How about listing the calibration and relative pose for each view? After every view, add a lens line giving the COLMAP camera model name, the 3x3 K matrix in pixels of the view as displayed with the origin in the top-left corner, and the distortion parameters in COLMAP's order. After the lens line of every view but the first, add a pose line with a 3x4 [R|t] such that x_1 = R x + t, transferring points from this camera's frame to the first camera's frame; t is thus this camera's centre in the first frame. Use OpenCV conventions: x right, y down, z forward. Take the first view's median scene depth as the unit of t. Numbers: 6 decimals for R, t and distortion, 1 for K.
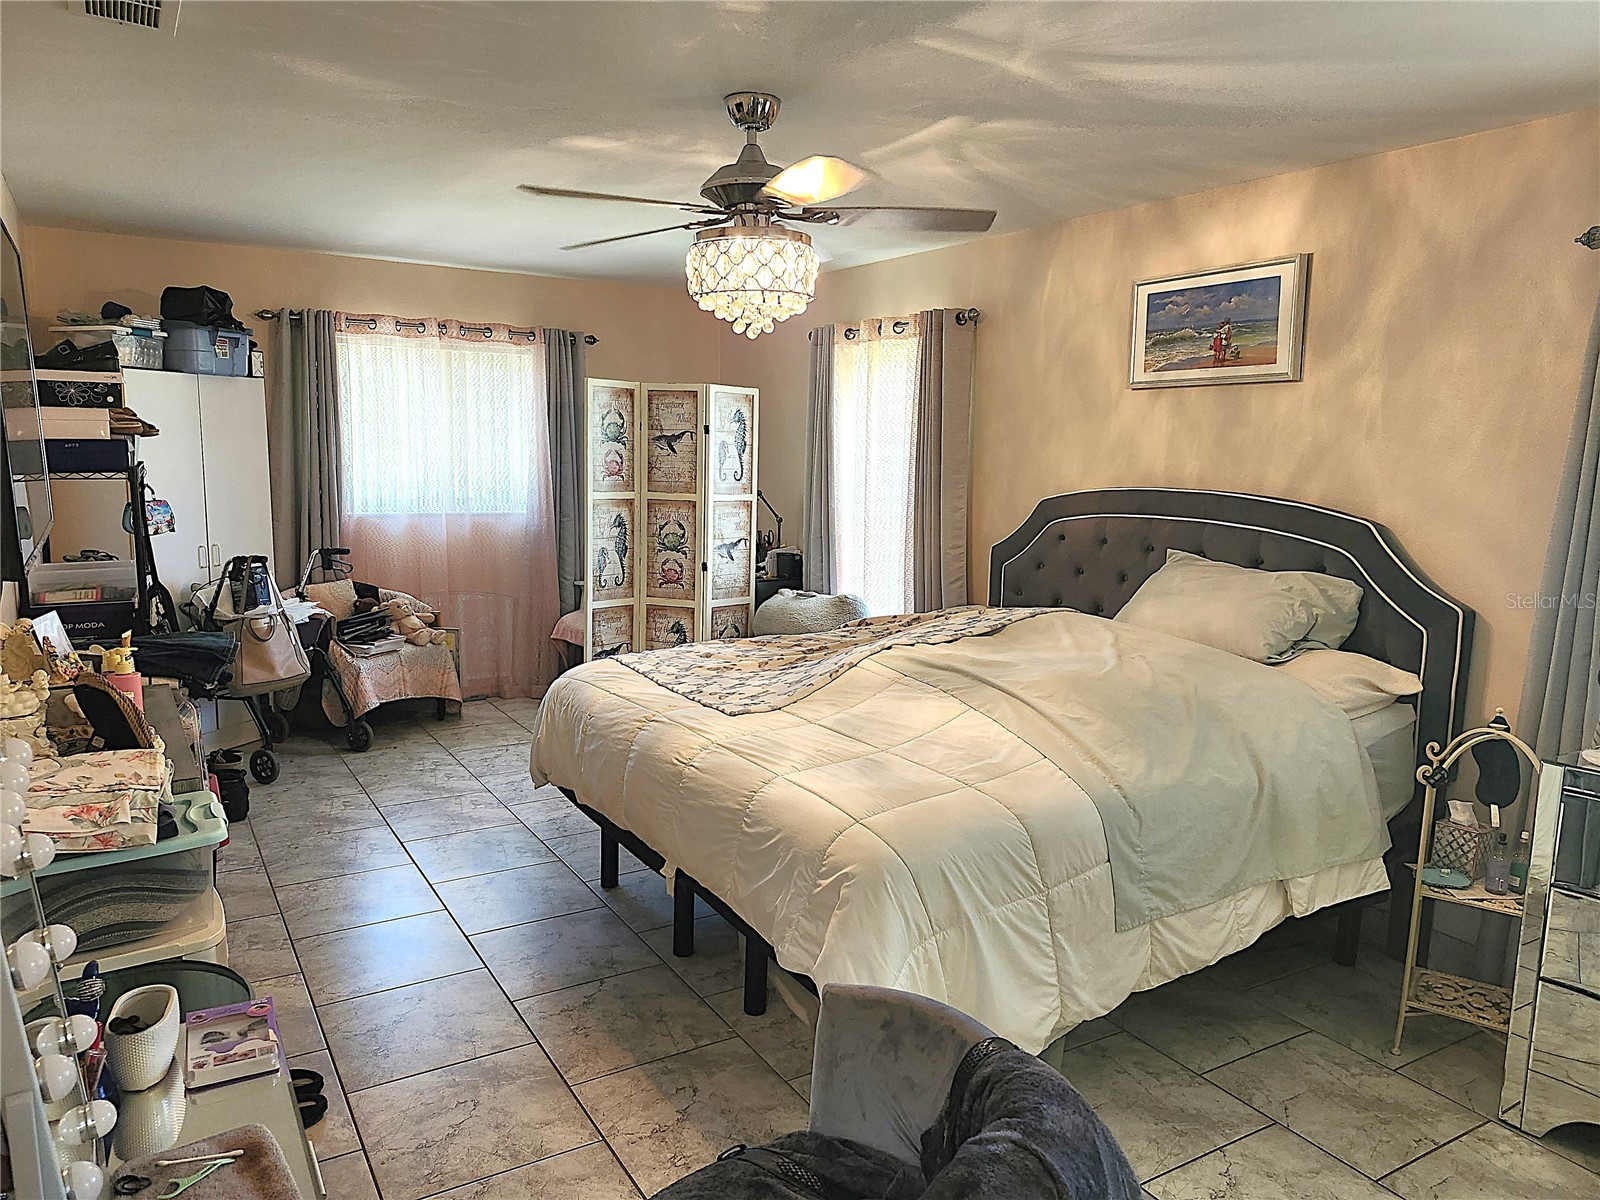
lens RADIAL K [[1105.0, 0, 789.2], [0, 1105.0, 605.7], [0, 0, 1]] dist [0.064770, -0.065084]
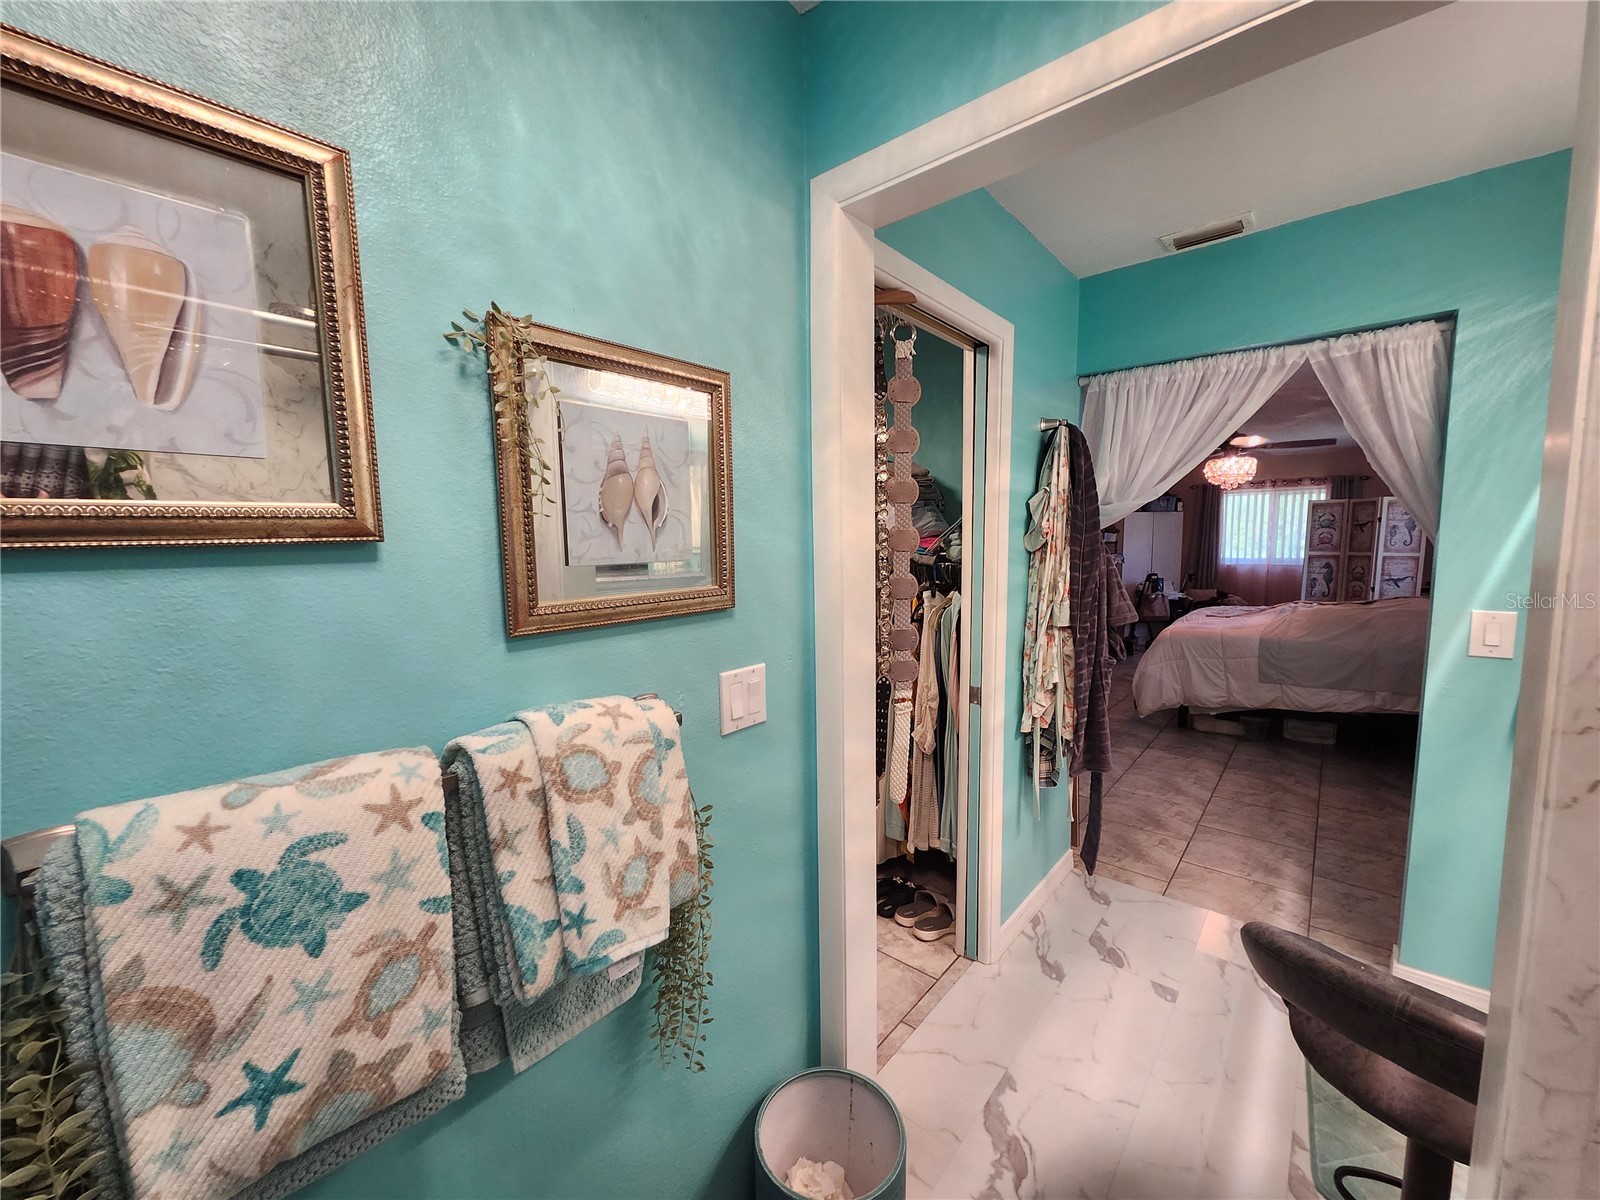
lens RADIAL K [[626.6, 0, 800.4], [0, 626.6, 604.6], [0, 0, 1]] dist [0.002150, -0.001859]
pose [[0.319248, 0.068660, -0.945181, 0.715492], [-0.121761, 0.992077, 0.030940, 0.089565], [0.939817, 0.105209, 0.325078, -0.350578]]
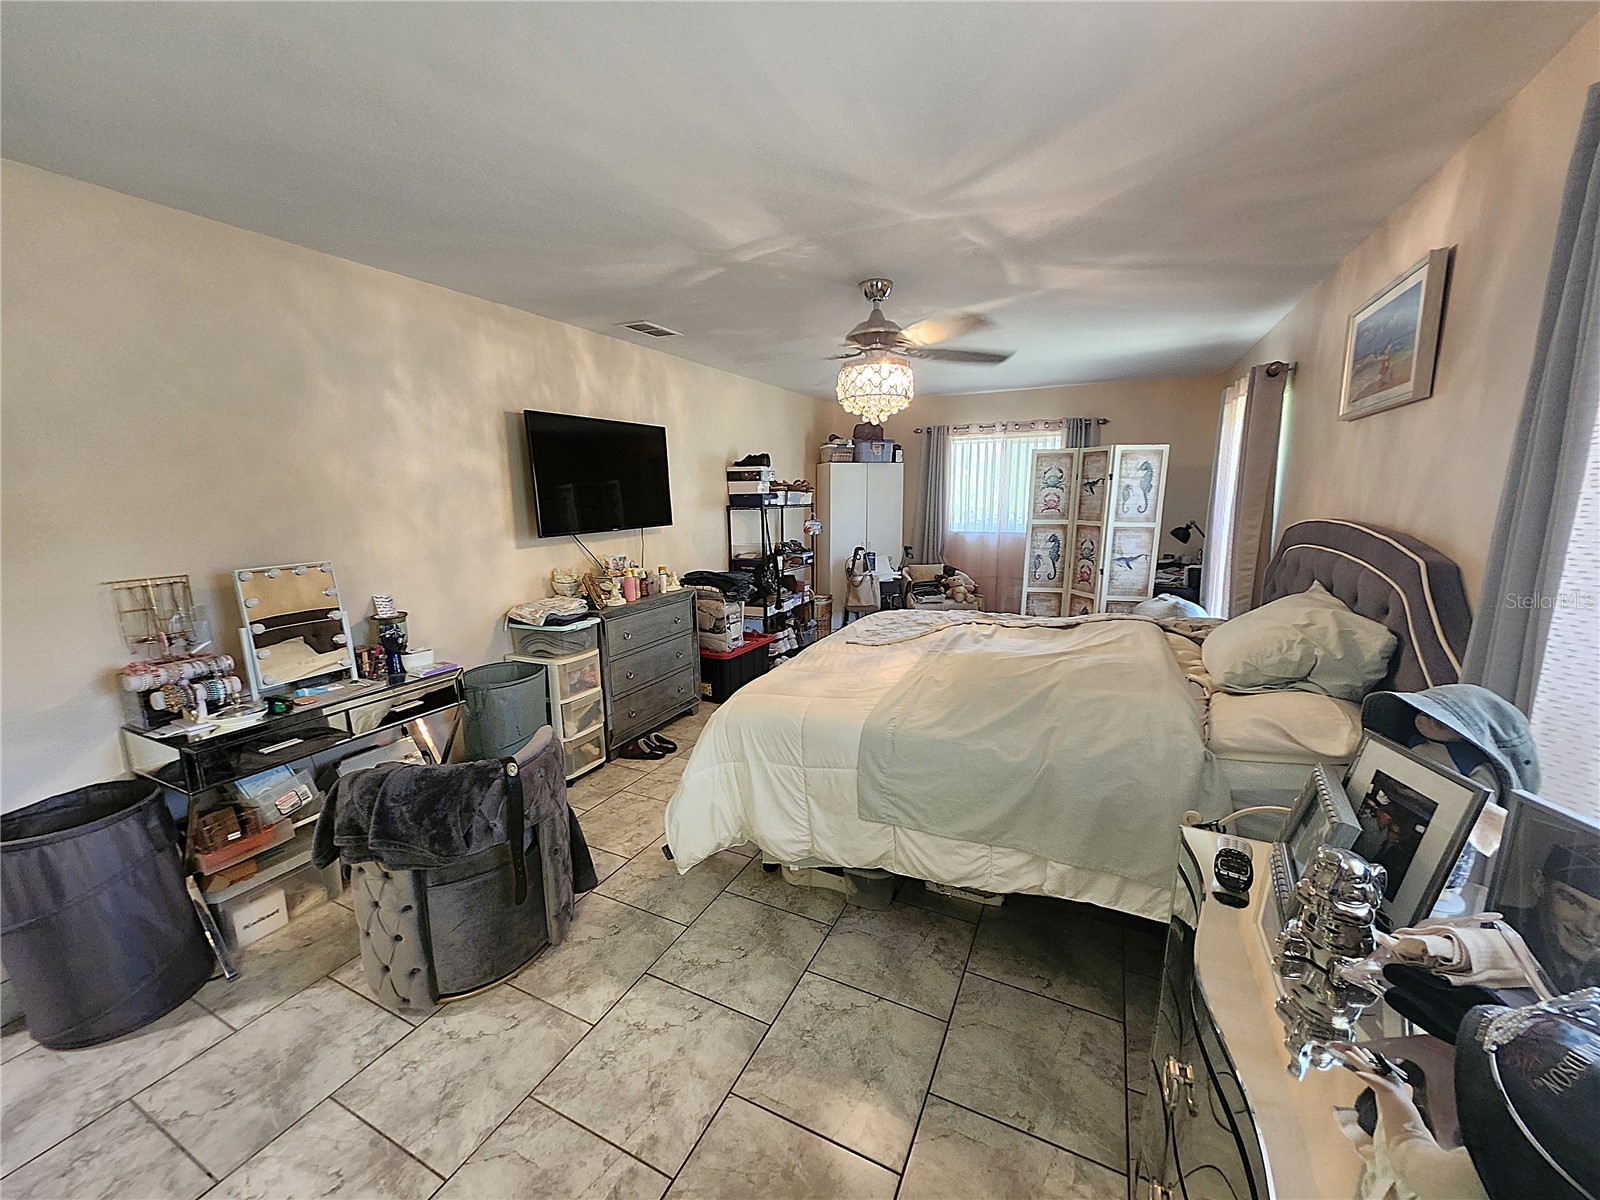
lens RADIAL K [[626.6, 0, 798.2], [0, 626.6, 605.2], [0, 0, 1]] dist [0.002150, -0.001859]
pose [[0.543423, 0.125687, -0.829996, 0.433891], [-0.102276, 0.991275, 0.083147, -0.020820], [0.833205, 0.039705, 0.551536, 0.228664]]
